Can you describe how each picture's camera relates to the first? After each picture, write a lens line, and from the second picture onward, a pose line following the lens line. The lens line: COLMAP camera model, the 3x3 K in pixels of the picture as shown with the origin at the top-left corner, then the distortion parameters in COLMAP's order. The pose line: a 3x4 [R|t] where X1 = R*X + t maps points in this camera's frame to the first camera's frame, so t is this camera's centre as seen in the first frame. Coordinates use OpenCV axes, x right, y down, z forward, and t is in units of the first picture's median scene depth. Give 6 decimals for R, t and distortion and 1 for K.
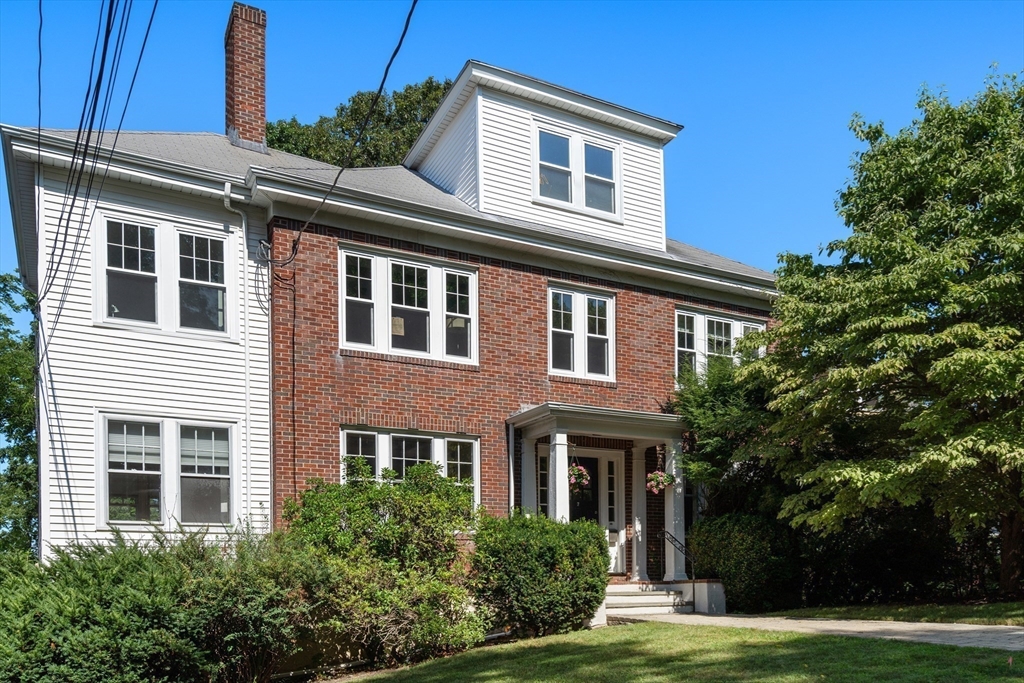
lens RADIAL K [[792.6, 0, 509.5], [0, 792.6, 337.7], [0, 0, 1]] dist [0.003325, -0.016457]
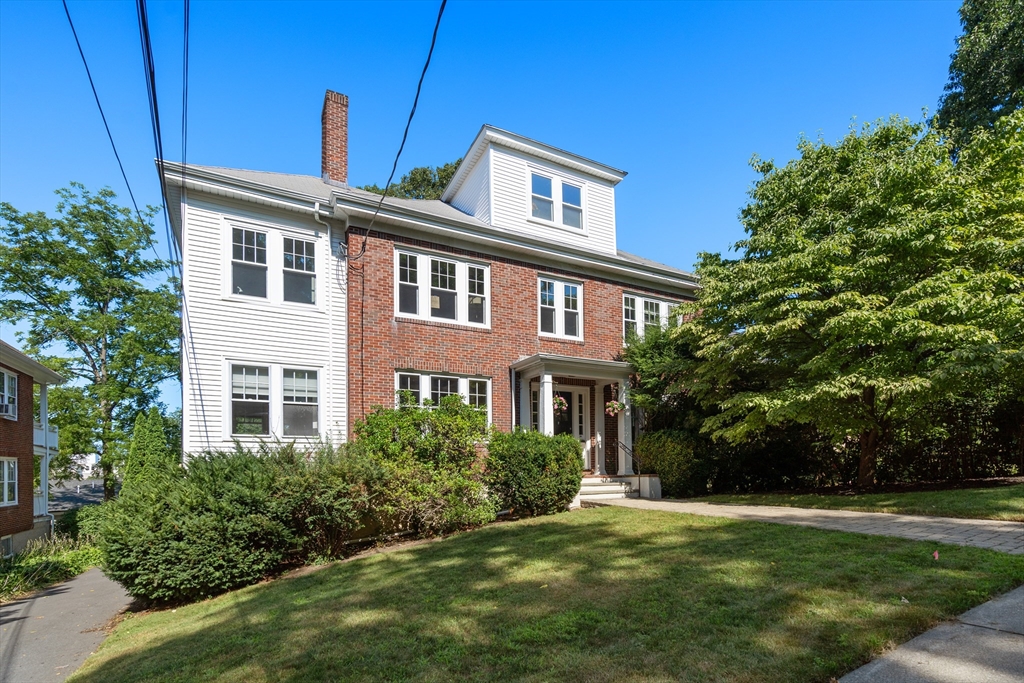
lens RADIAL K [[481.1, 0, 516.1], [0, 481.1, 346.9], [0, 0, 1]] dist [-0.003977, 0.000192]
pose [[0.999878, 0.002881, 0.015367, -0.006598], [-0.003657, 0.998706, 0.050729, 0.026787], [-0.015201, -0.050779, 0.998594, 0.131392]]
